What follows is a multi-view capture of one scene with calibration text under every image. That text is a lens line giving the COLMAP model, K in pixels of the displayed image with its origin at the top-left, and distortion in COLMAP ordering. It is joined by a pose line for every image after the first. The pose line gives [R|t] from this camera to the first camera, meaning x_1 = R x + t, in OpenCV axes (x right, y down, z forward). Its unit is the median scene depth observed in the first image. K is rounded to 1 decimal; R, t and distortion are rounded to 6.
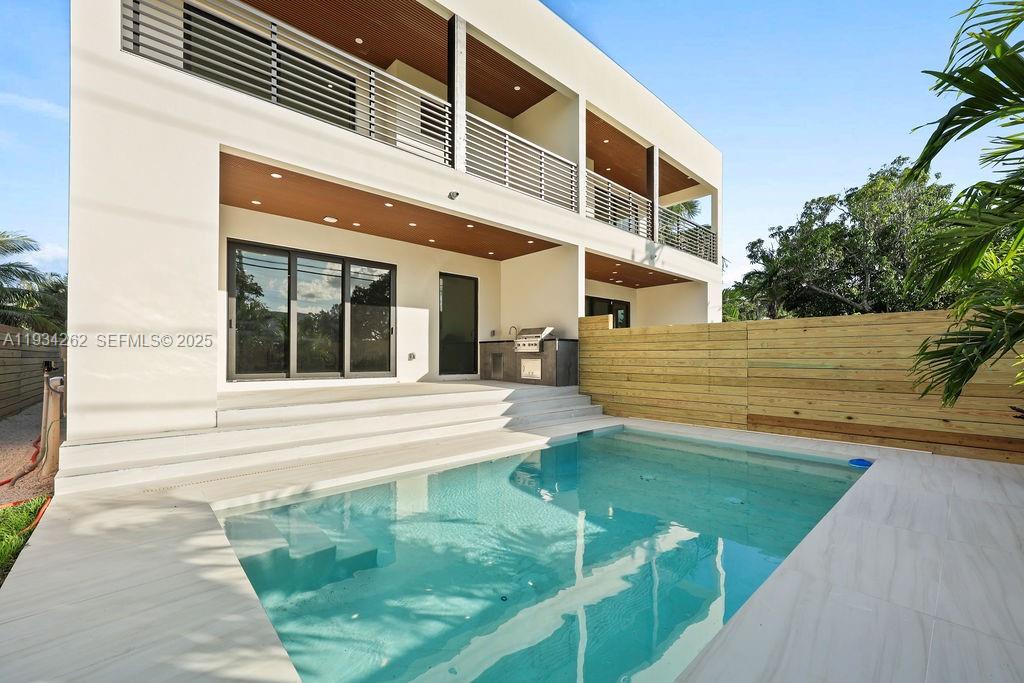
lens RADIAL K [[417.4, 0, 511.8], [0, 417.4, 358.6], [0, 0, 1]] dist [0.002154, 0.000229]
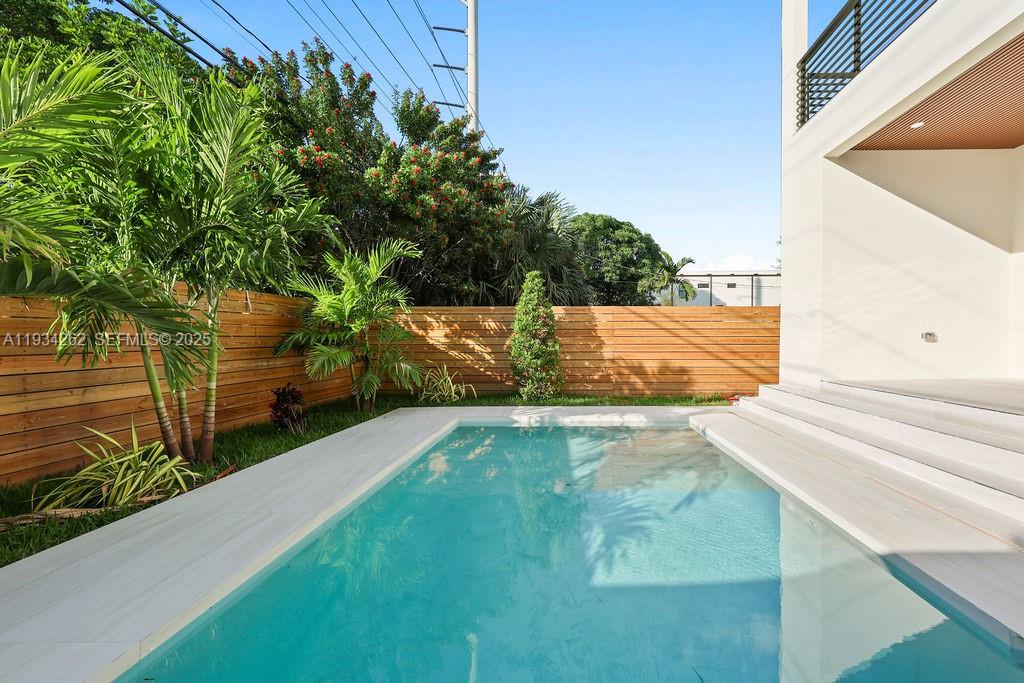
lens RADIAL K [[434.7, 0, 569.1], [0, 434.7, 345.1], [0, 0, 1]] dist [0.000382, 0.000089]
pose [[-0.671500, 0.011875, -0.740909, 0.431170], [-0.001409, 0.999849, 0.017303, -0.000241], [0.741003, 0.012663, -0.671382, 0.783208]]
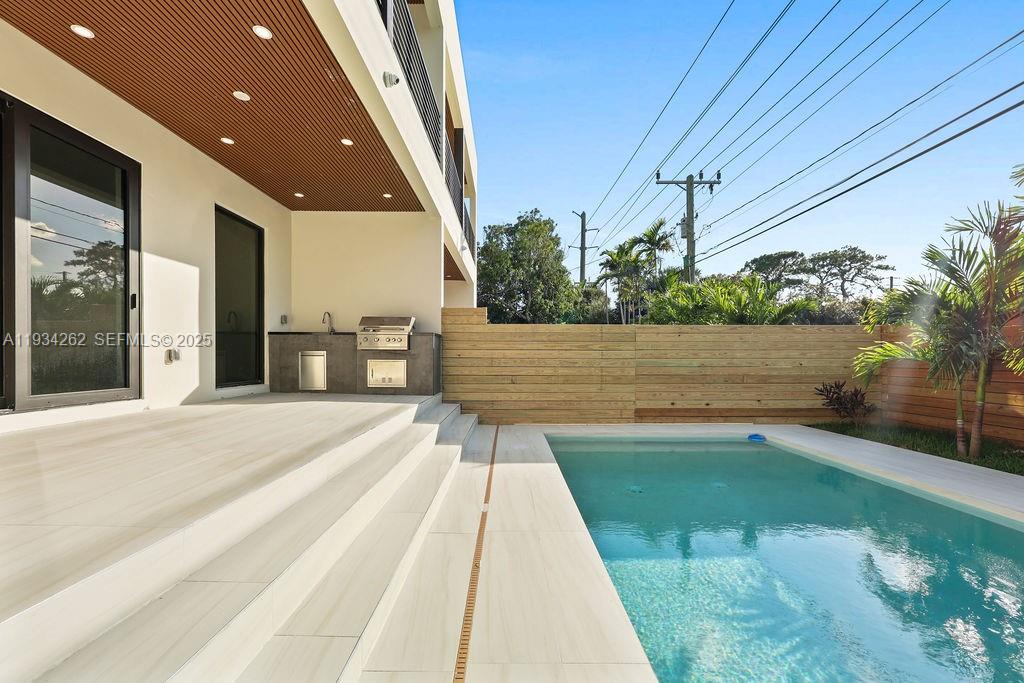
lens RADIAL K [[417.4, 0, 511.8], [0, 417.4, 358.6], [0, 0, 1]] dist [0.002154, 0.000229]
pose [[0.669534, -0.003819, 0.742772, -0.397275], [0.000755, 0.999990, 0.004462, -0.004291], [-0.742781, -0.002427, 0.669530, 0.416399]]
